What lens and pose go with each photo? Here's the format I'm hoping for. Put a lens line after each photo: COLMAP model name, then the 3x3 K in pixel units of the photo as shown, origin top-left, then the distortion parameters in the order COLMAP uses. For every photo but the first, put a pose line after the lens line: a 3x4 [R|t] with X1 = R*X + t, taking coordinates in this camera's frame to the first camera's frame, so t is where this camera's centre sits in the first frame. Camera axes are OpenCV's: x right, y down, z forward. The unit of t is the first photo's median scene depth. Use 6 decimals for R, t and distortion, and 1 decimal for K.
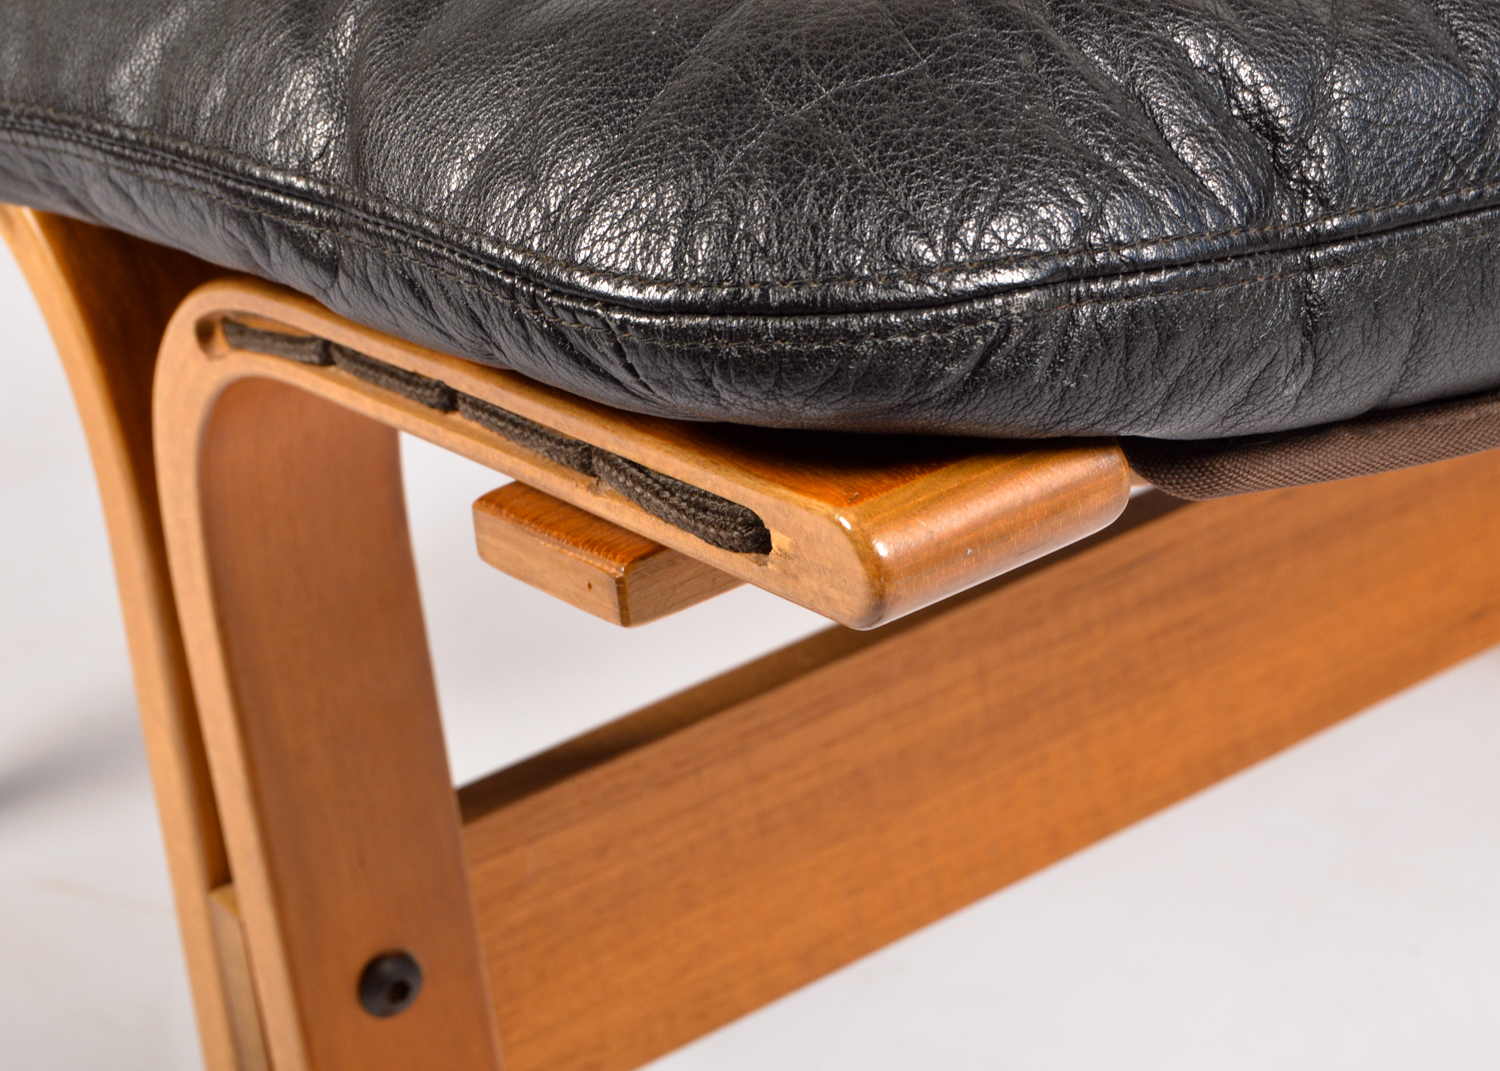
lens RADIAL K [[3738.2, 0, 750.0], [0, 3738.2, 535.5], [0, 0, 1]] dist [-0.051049, 0.891451]
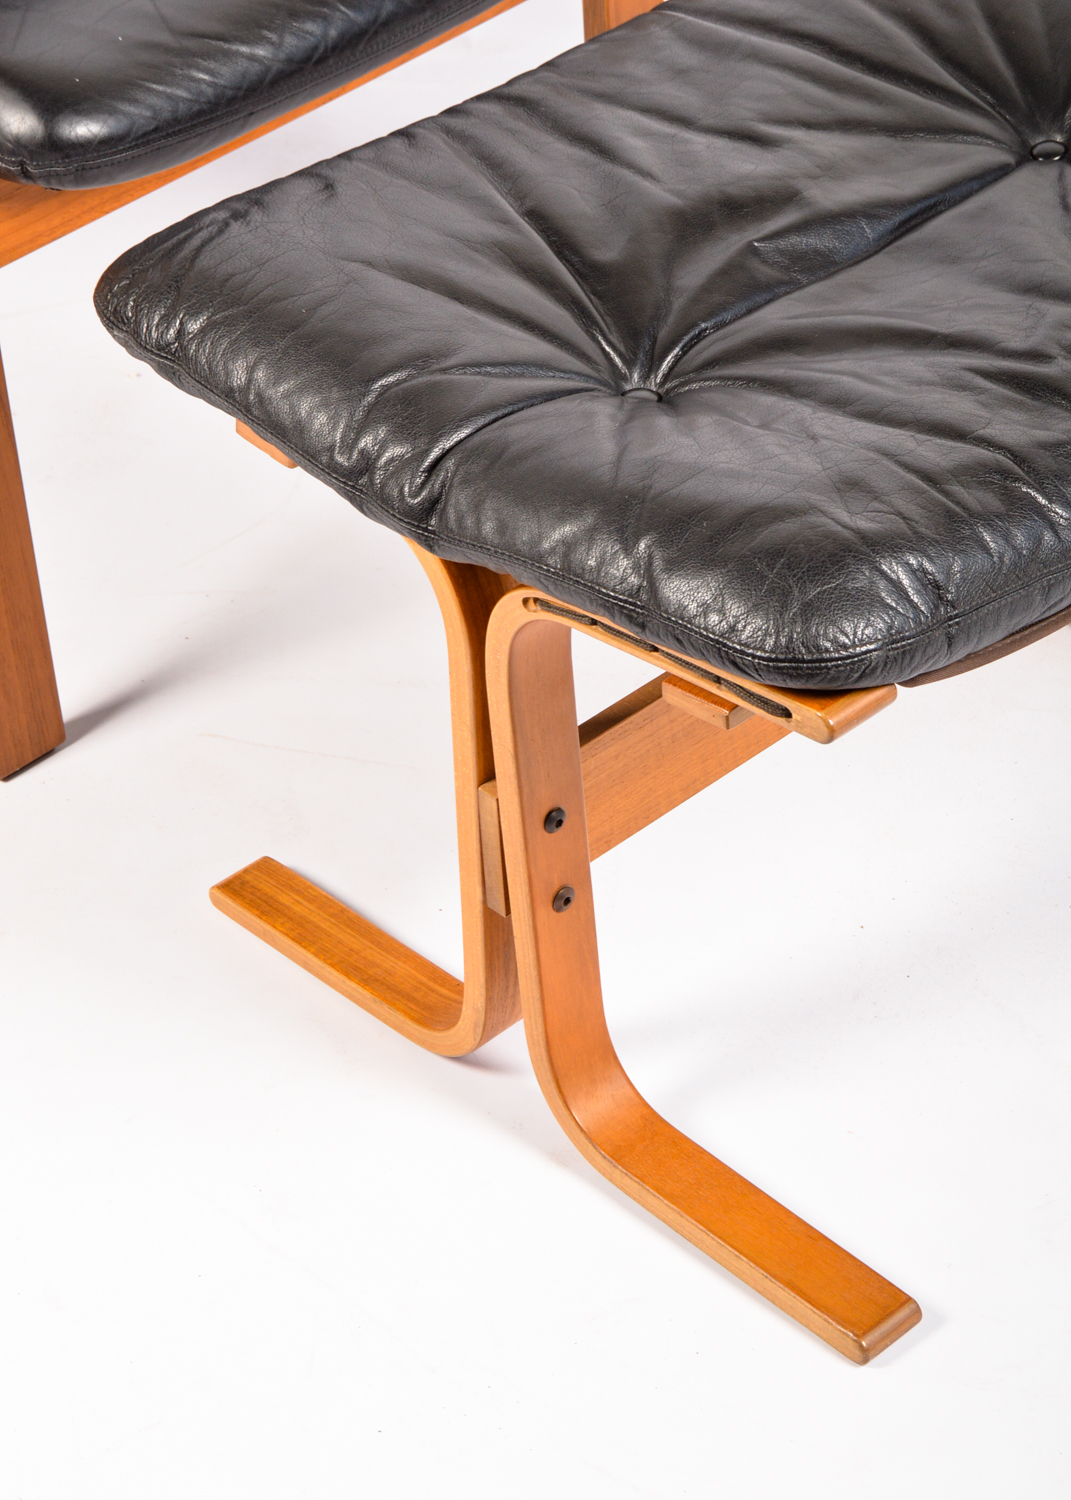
lens RADIAL K [[3738.2, 0, 535.5], [0, 3738.2, 750.0], [0, 0, 1]] dist [-0.051049, 0.891451]
pose [[0.991228, -0.047789, 0.123221, -0.629207], [0.026737, 0.985568, 0.167154, -0.528291], [-0.129431, -0.162393, 0.978200, -2.218663]]
